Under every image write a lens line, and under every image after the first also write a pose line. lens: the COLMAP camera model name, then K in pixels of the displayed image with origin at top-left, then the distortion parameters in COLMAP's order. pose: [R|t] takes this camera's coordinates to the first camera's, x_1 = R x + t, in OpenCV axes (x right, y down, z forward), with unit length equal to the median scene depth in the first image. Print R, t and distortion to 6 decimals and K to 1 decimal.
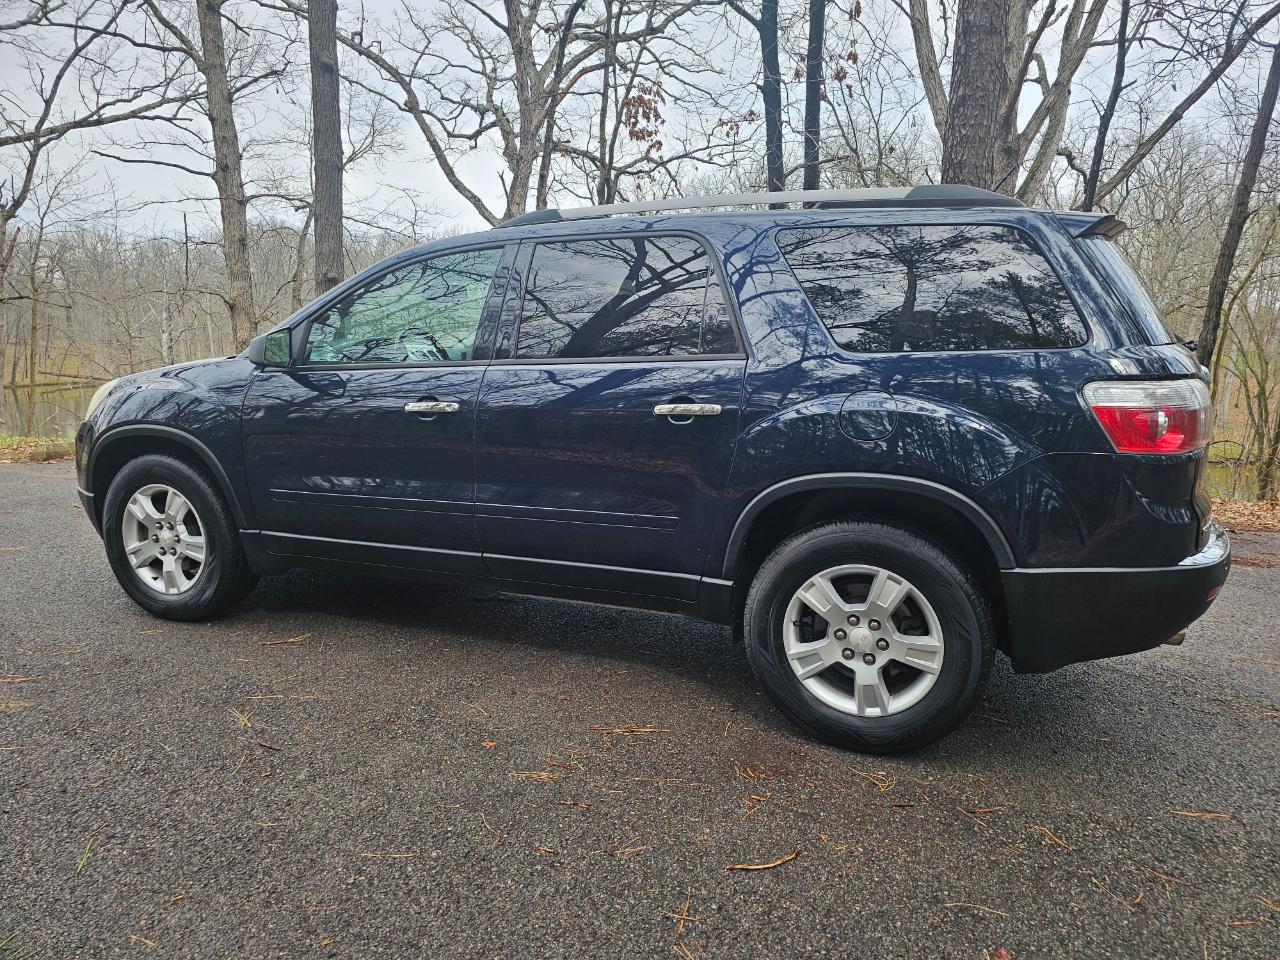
lens RADIAL K [[870.6, 0, 644.4], [0, 870.6, 474.8], [0, 0, 1]] dist [0.047523, -0.035711]
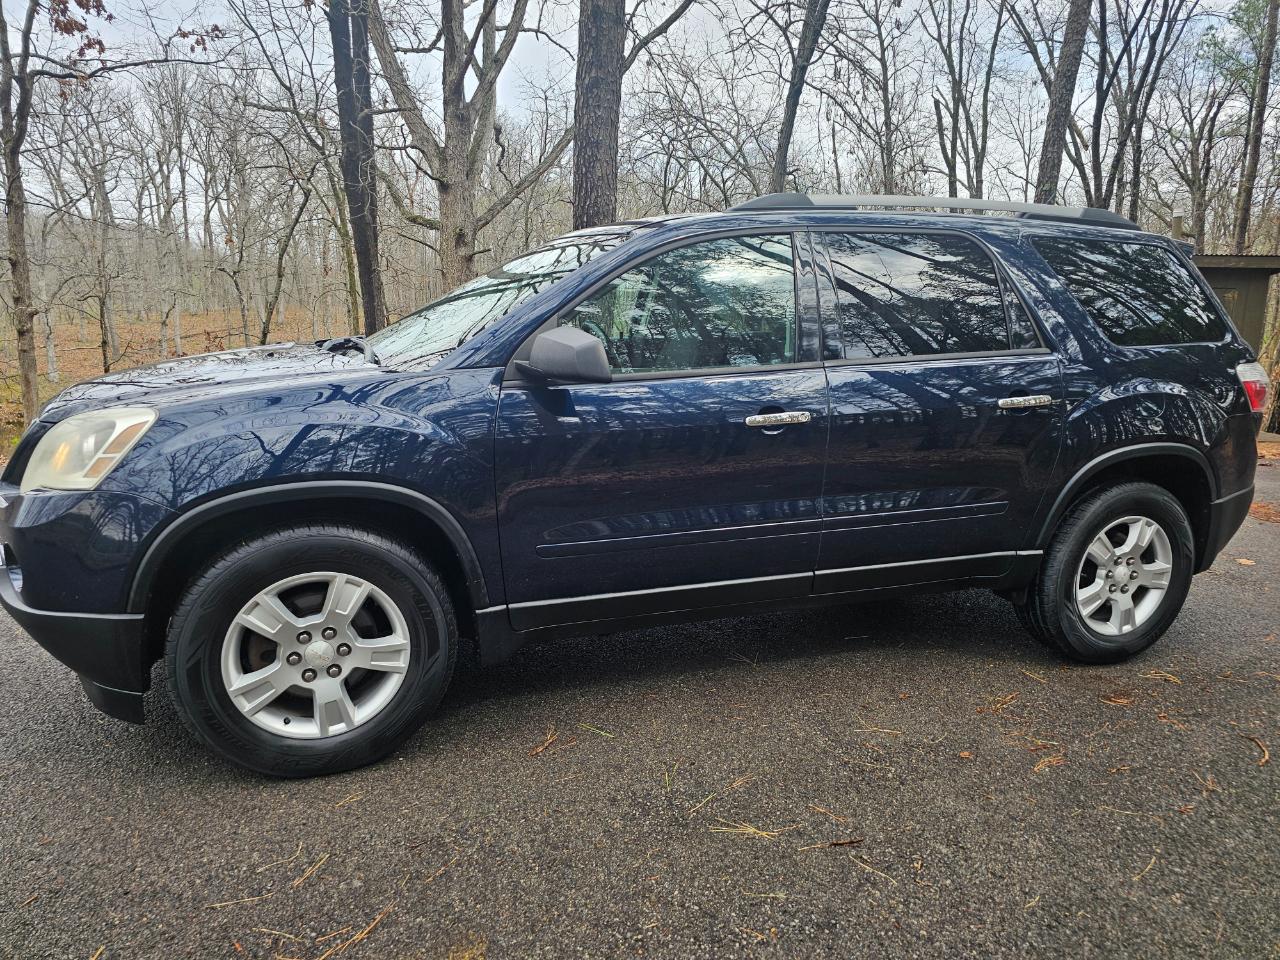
lens RADIAL K [[870.6, 0, 646.5], [0, 870.6, 476.3], [0, 0, 1]] dist [0.047523, -0.035711]
pose [[0.743163, -0.126503, 0.657044, -0.798494], [0.091014, 0.991950, 0.088040, -0.094305], [-0.662892, -0.005628, 0.748694, 0.374695]]
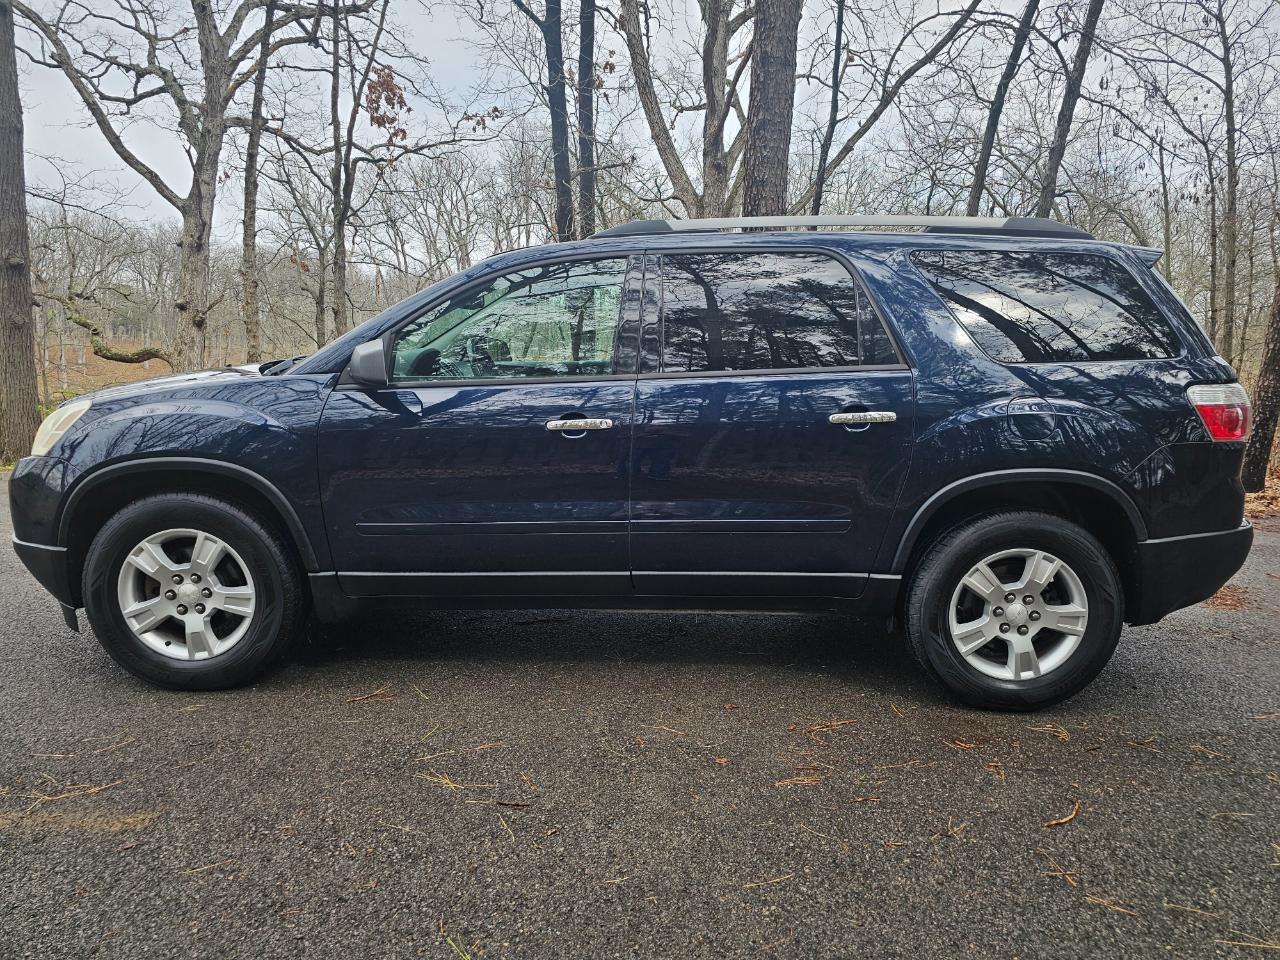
lens RADIAL K [[870.6, 0, 643.3], [0, 870.6, 478.6], [0, 0, 1]] dist [0.047523, -0.035711]
pose [[0.931009, -0.059338, 0.360141, -0.452909], [0.056242, 0.998235, 0.019079, -0.028127], [-0.360638, 0.002492, 0.932703, 0.076767]]
